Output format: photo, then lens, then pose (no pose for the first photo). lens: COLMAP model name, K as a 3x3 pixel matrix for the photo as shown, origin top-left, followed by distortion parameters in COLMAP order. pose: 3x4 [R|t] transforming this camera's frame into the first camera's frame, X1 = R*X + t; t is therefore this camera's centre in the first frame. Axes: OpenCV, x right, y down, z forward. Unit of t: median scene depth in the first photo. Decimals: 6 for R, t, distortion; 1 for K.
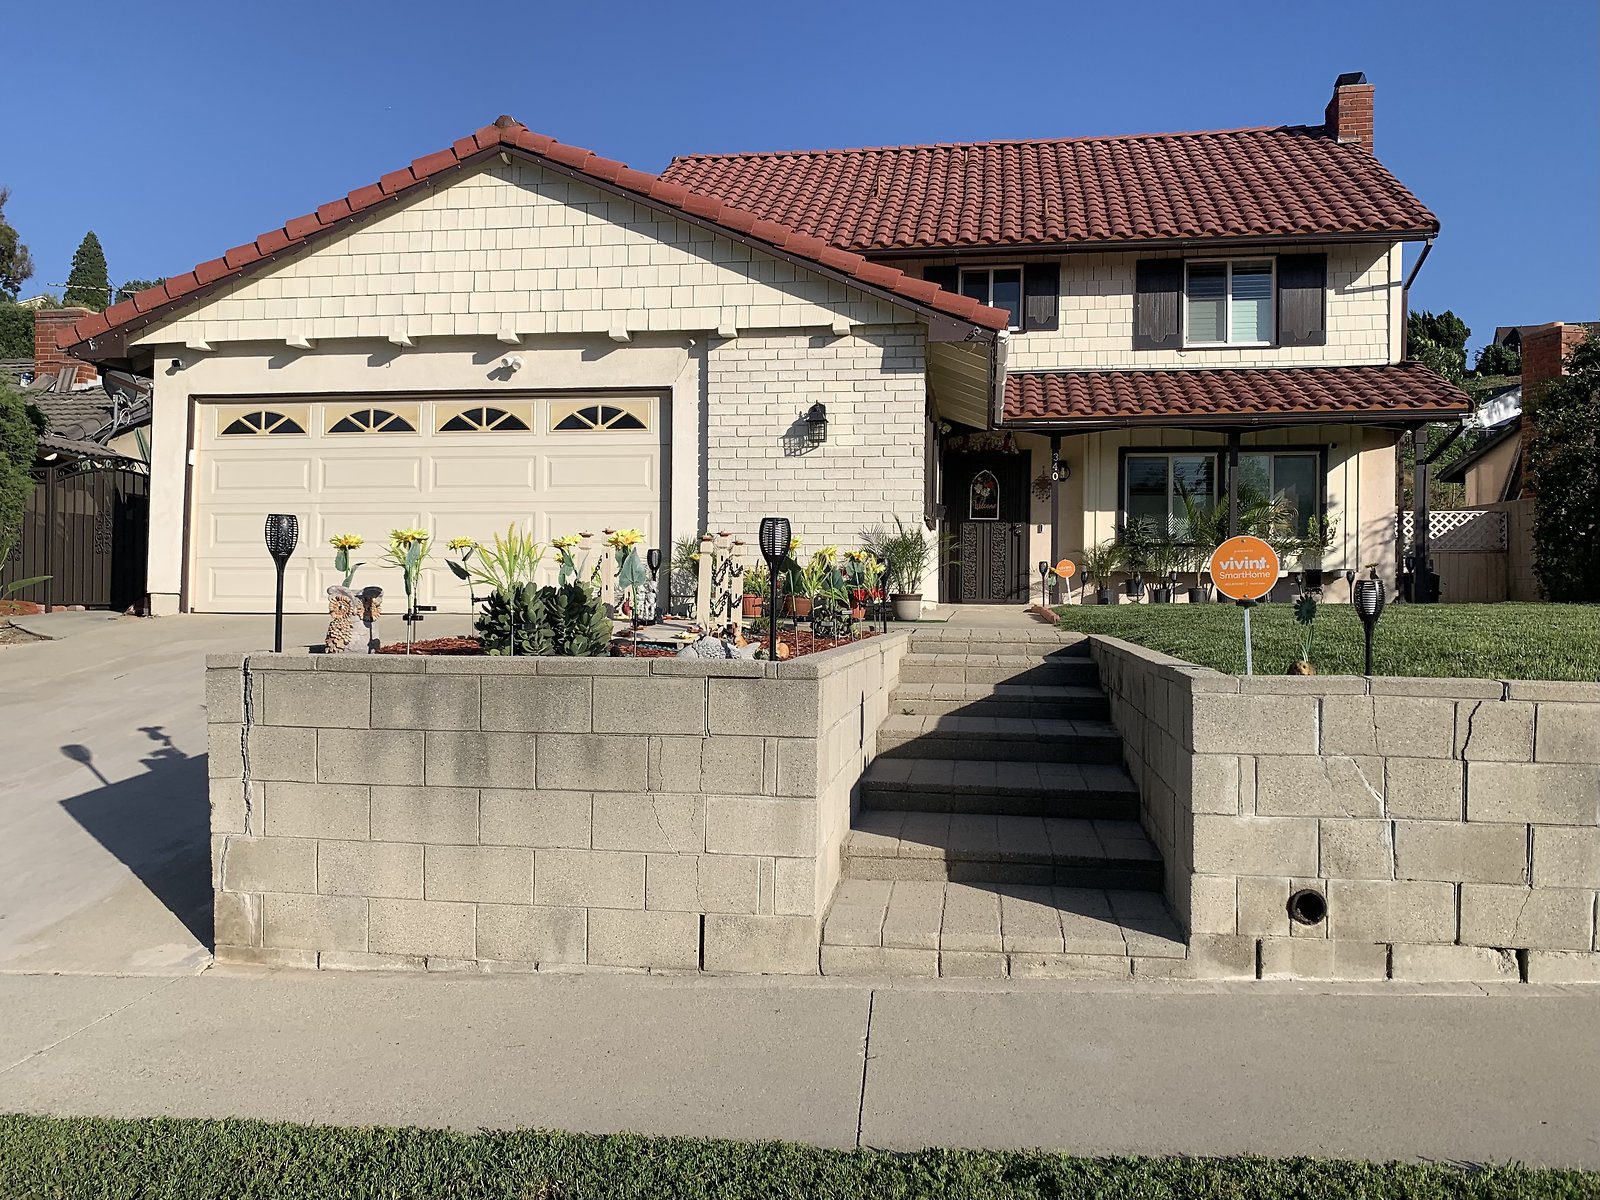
lens RADIAL K [[1241.4, 0, 789.1], [0, 1241.4, 592.5], [0, 0, 1]] dist [0.099177, -0.204815]
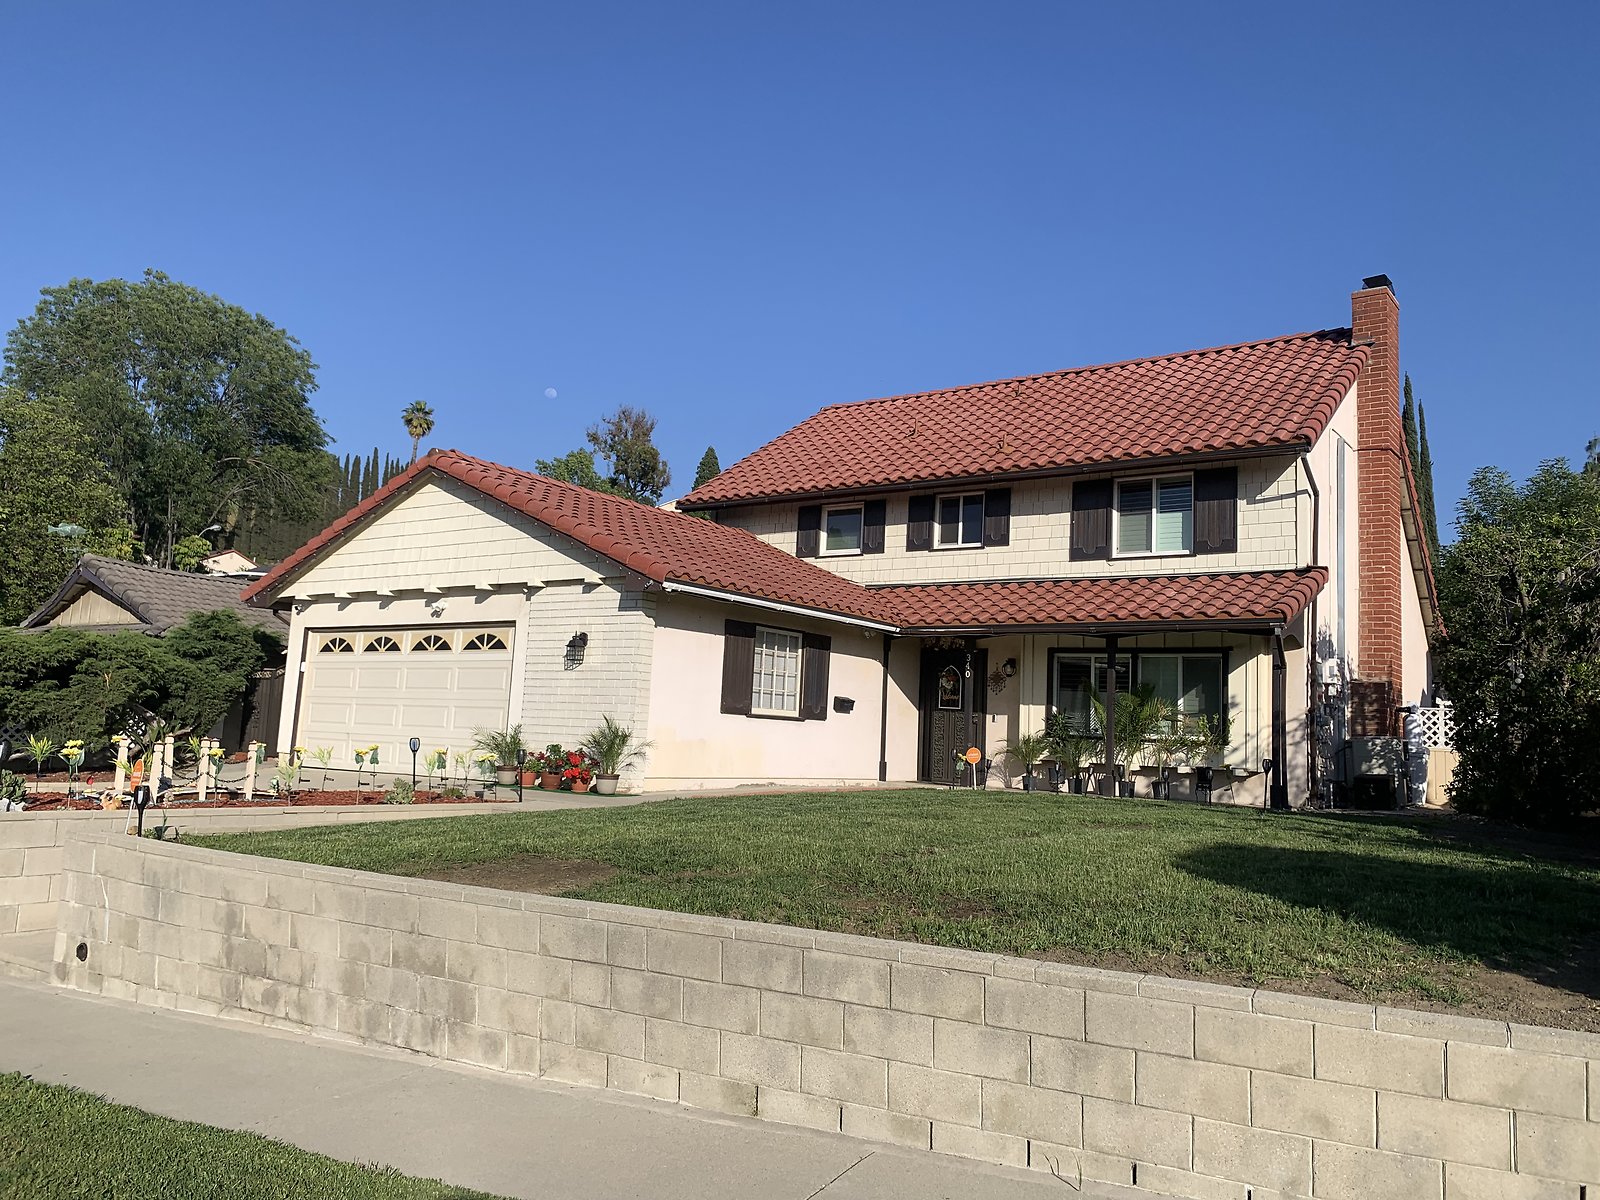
lens RADIAL K [[1204.4, 0, 791.3], [0, 1204.4, 585.8], [0, 0, 1]] dist [0.041907, -0.043623]
pose [[0.893282, -0.024483, -0.448830, 0.568410], [-0.035586, 0.991529, -0.124912, -0.029887], [0.448086, 0.127554, 0.884844, -0.065460]]
